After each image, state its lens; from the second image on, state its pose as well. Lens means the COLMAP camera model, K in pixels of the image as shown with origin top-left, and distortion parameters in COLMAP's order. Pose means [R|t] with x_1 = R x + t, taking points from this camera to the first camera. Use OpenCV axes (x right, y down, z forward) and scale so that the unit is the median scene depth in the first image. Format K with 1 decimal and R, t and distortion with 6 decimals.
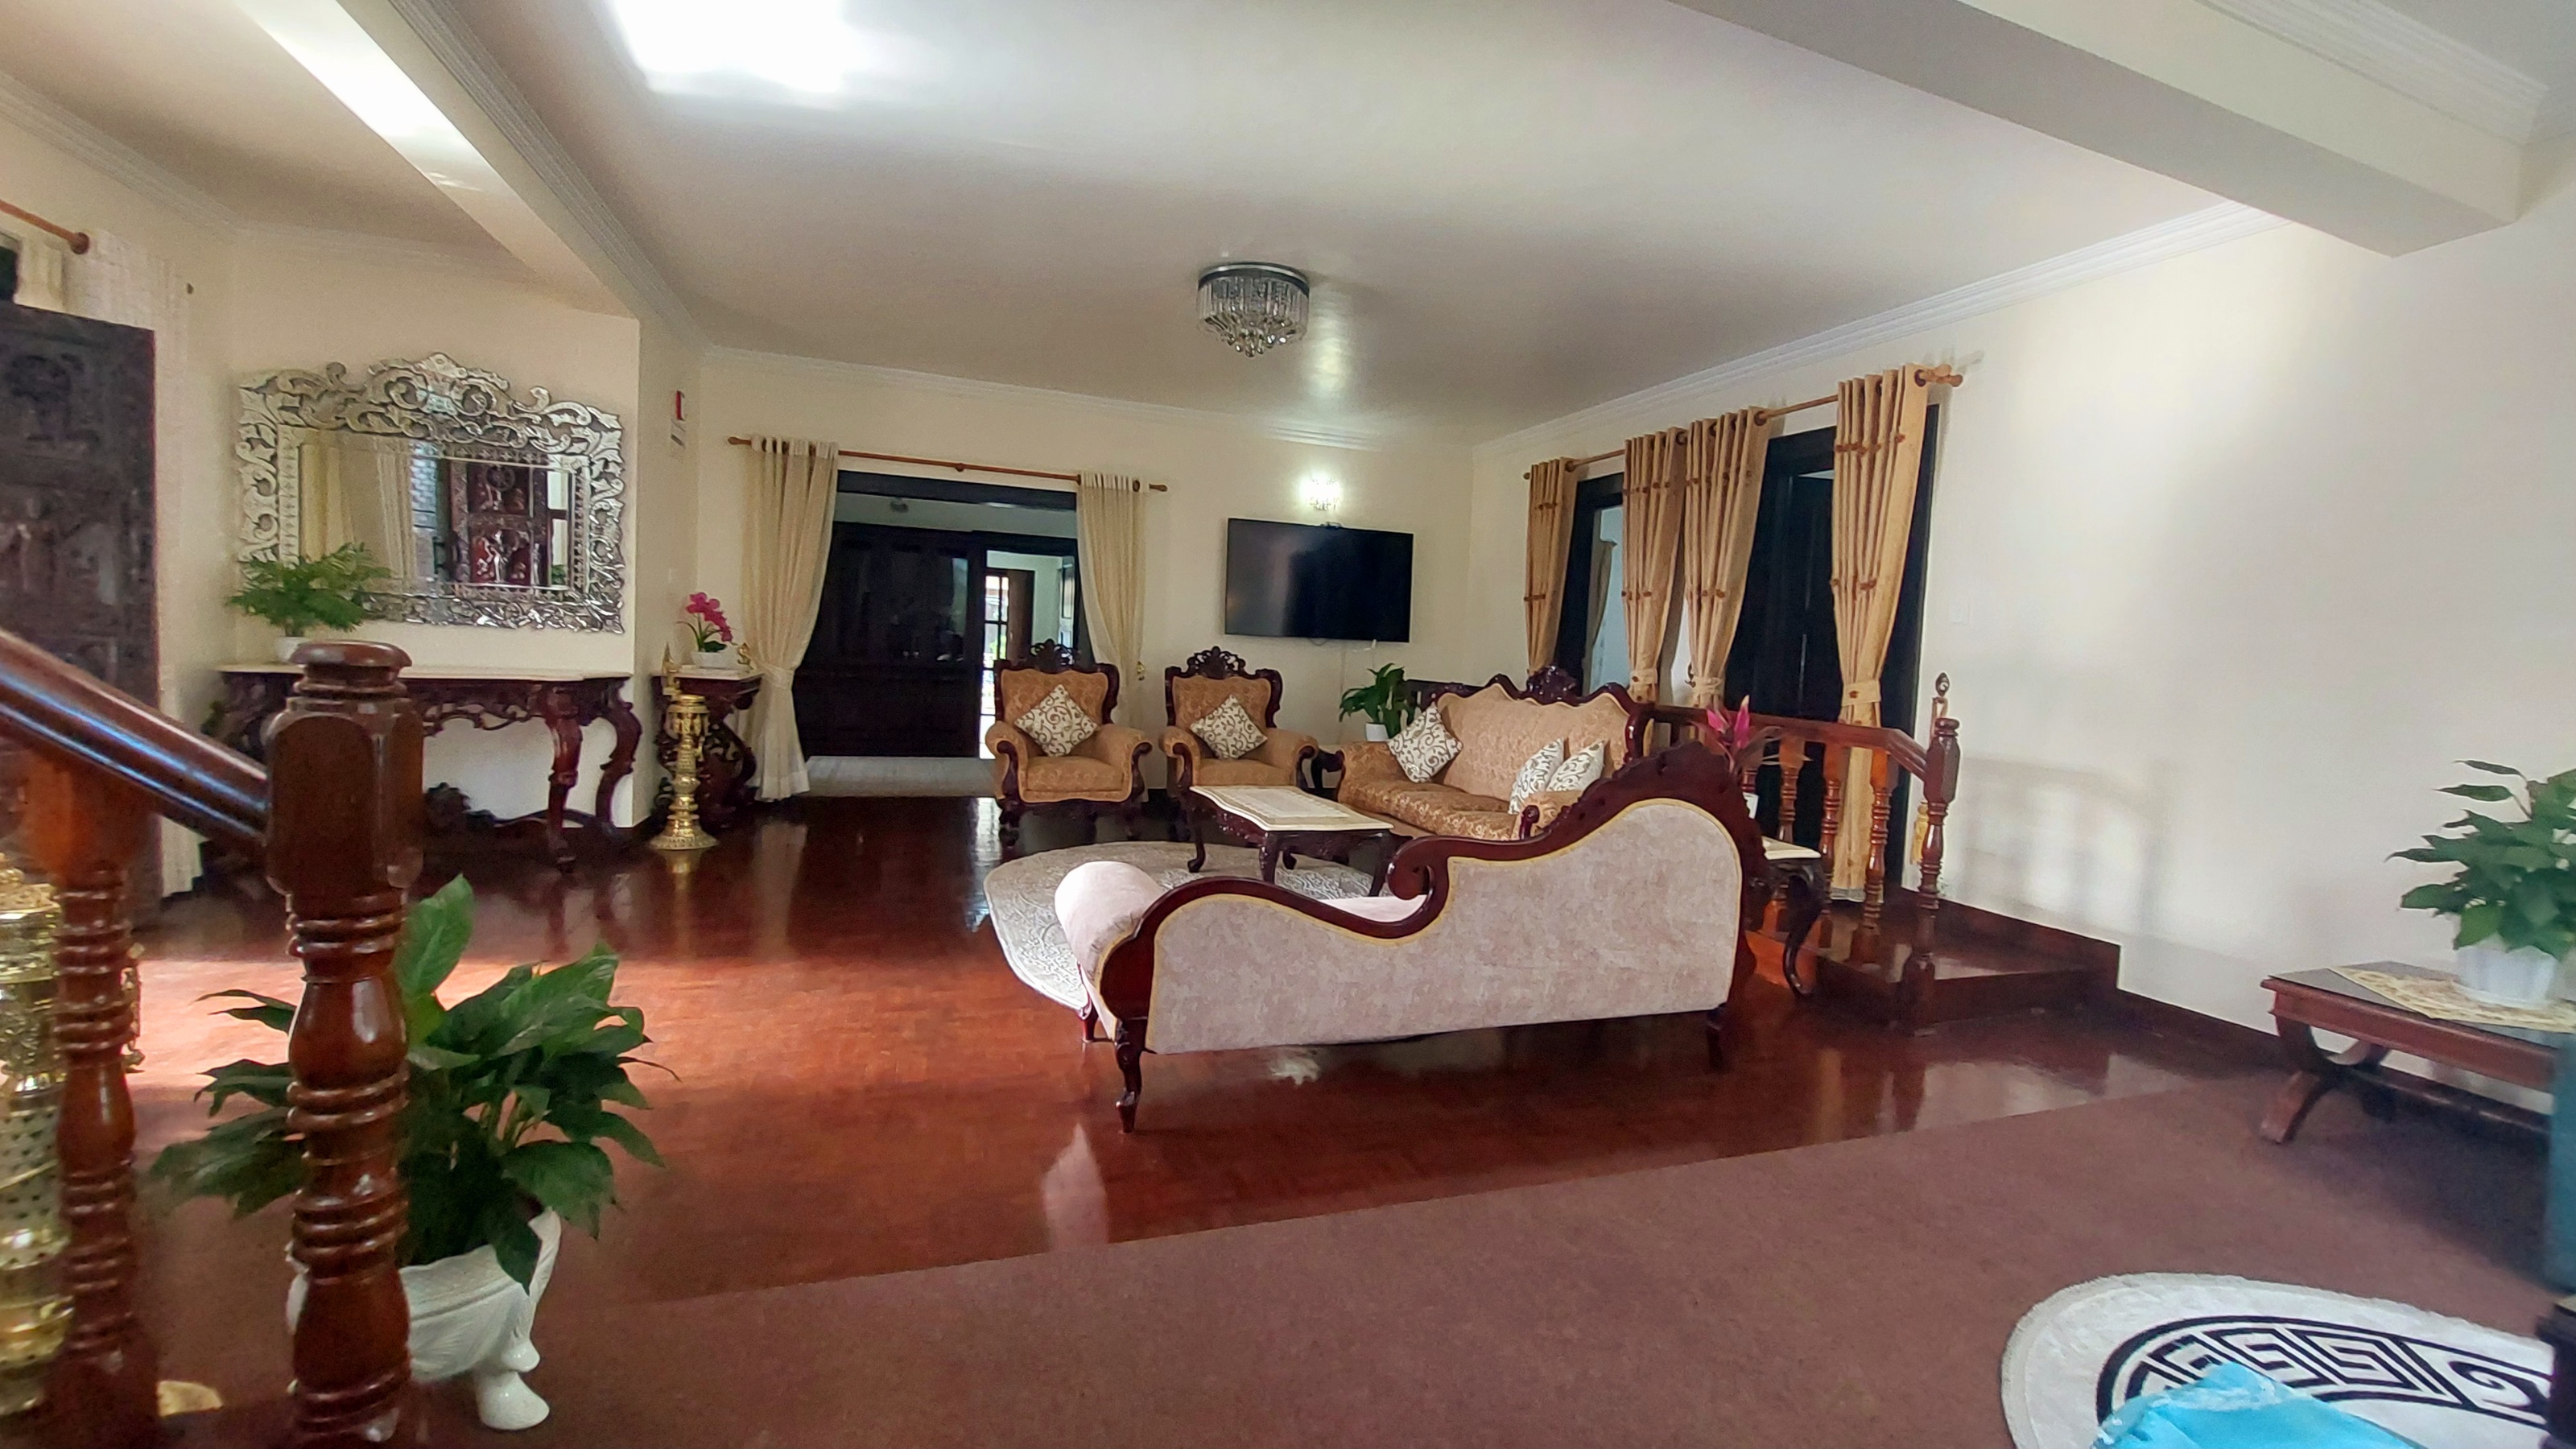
lens RADIAL K [[1037.1, 0, 1288.0], [0, 1037.1, 724.5], [0, 0, 1]] dist [-0.017522, -0.000117]
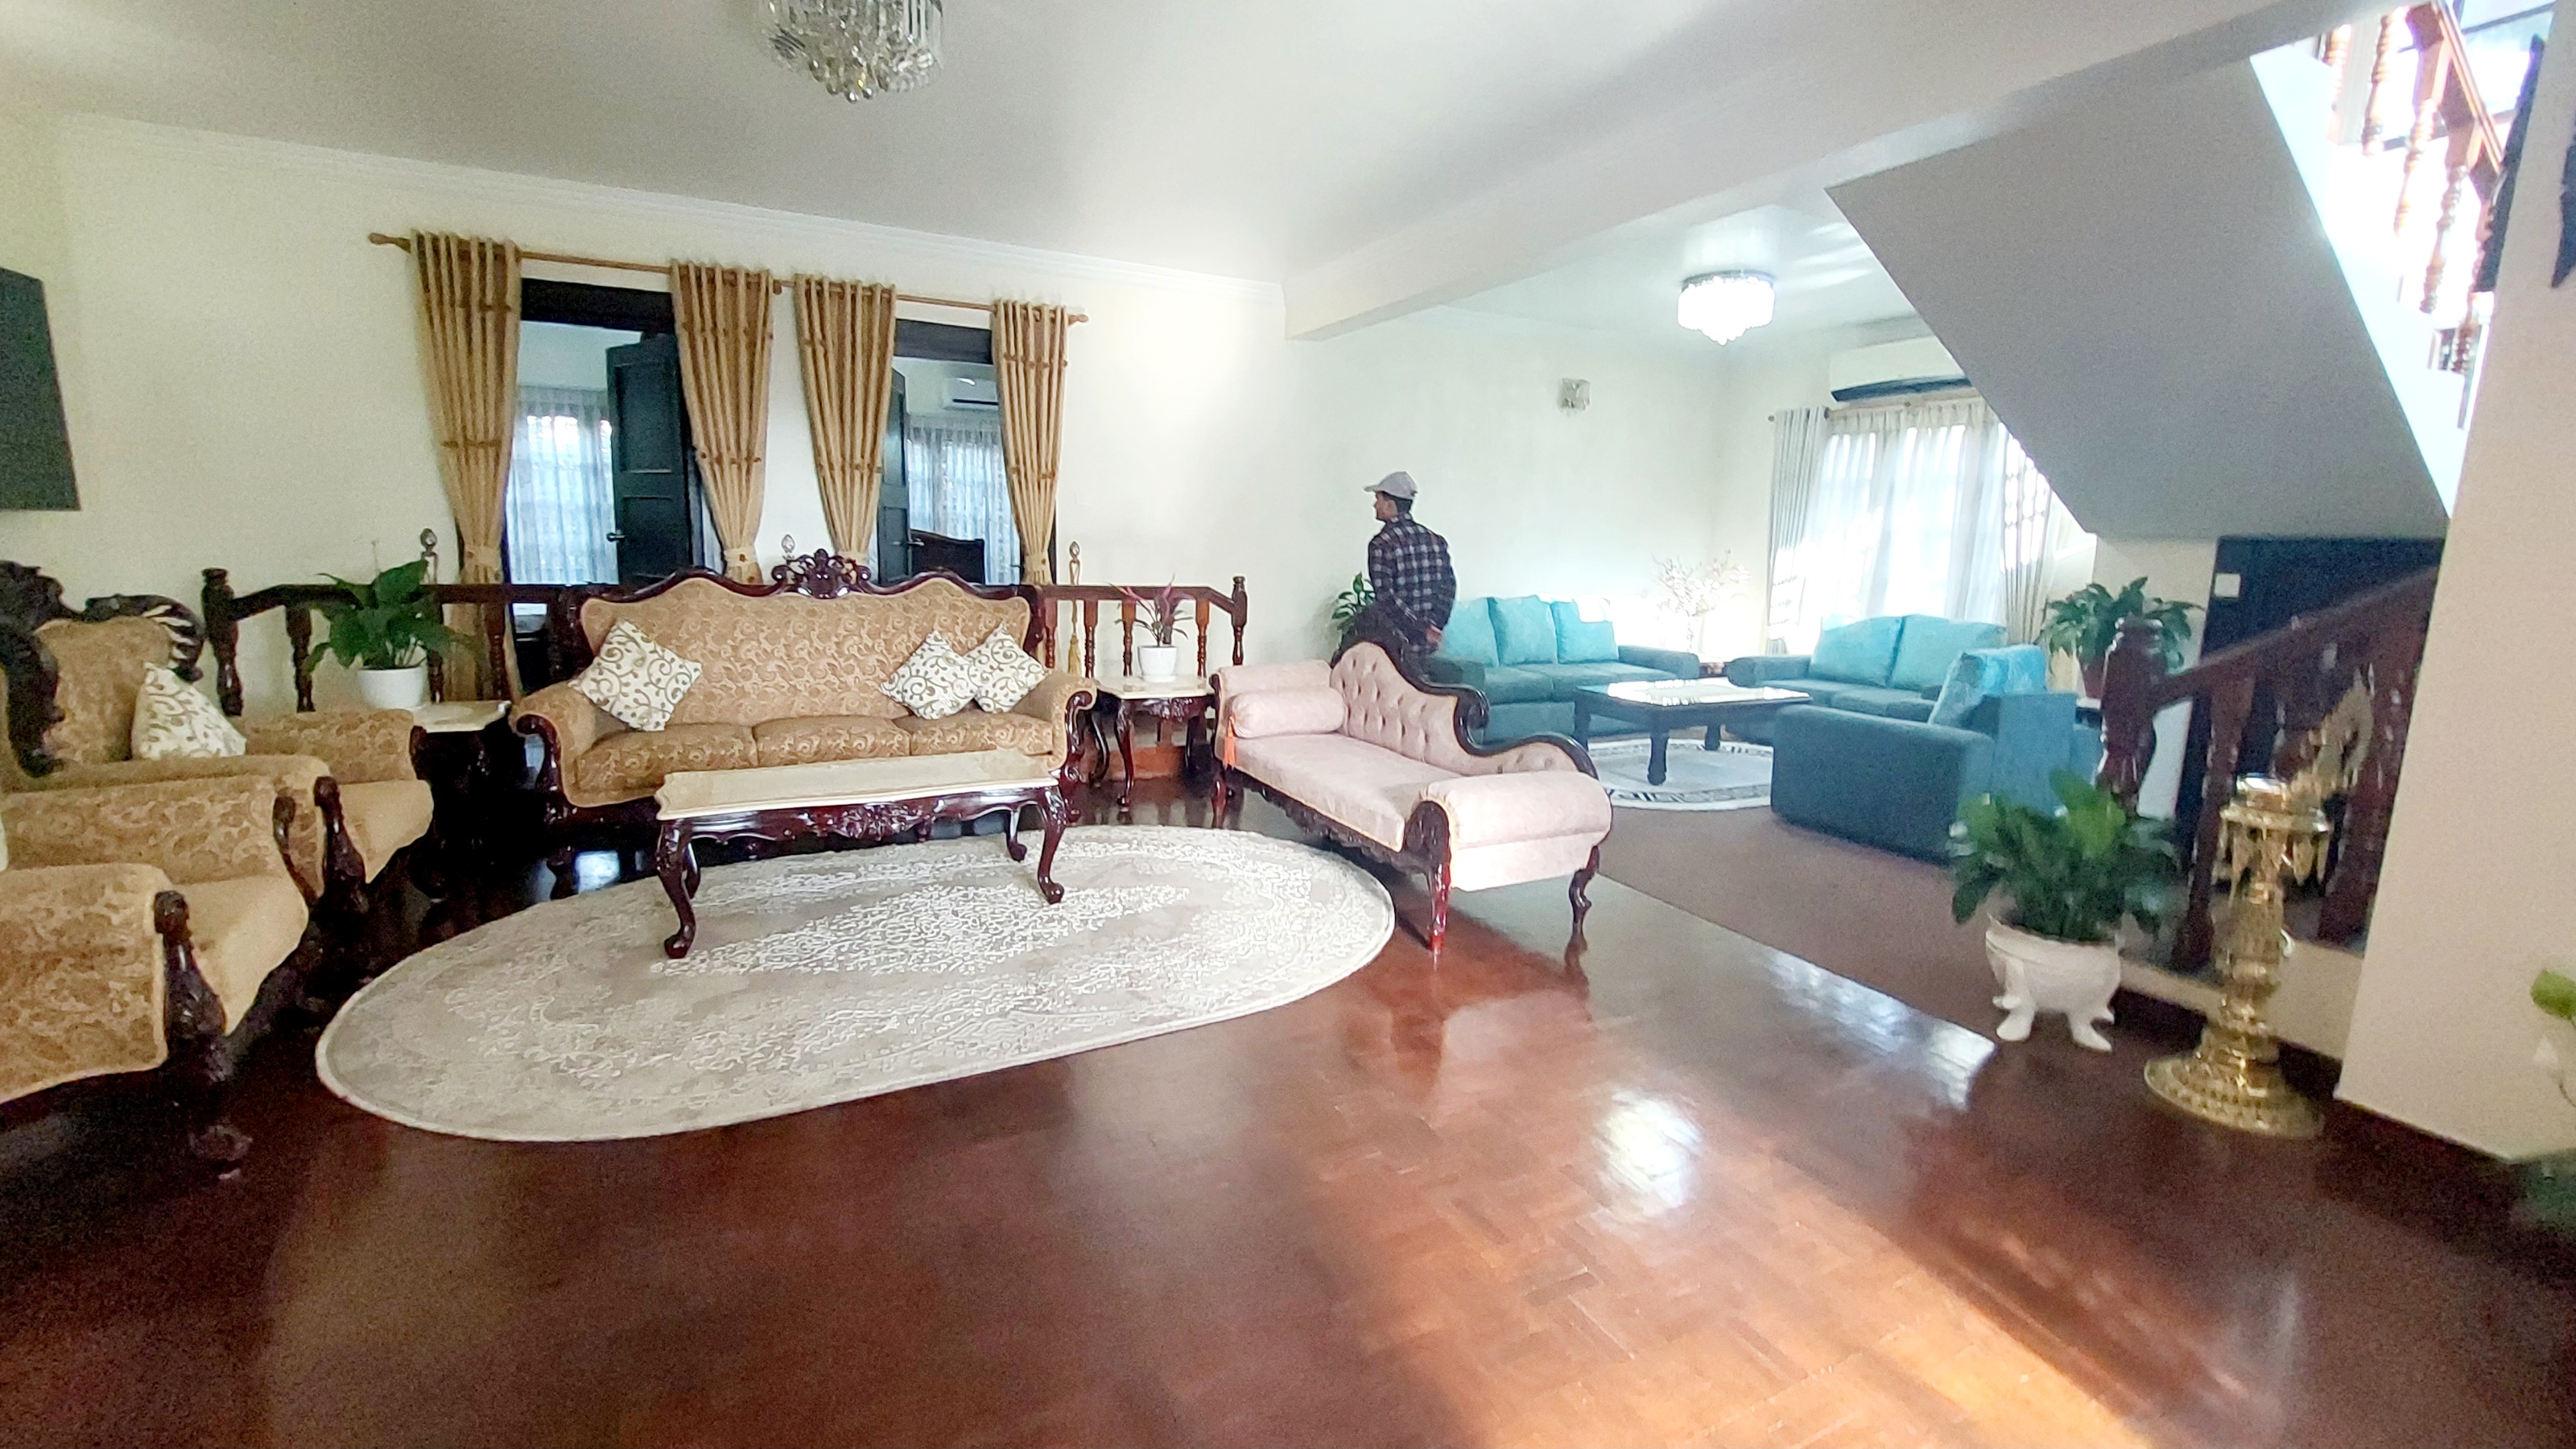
lens RADIAL K [[1037.1, 0, 1288.0], [0, 1037.1, 724.5], [0, 0, 1]] dist [-0.017522, -0.000117]
pose [[-0.094879, -0.209465, 0.973202, -0.762166], [0.045285, 0.975692, 0.214416, -0.097115], [-0.994458, 0.064415, -0.083087, 0.822826]]
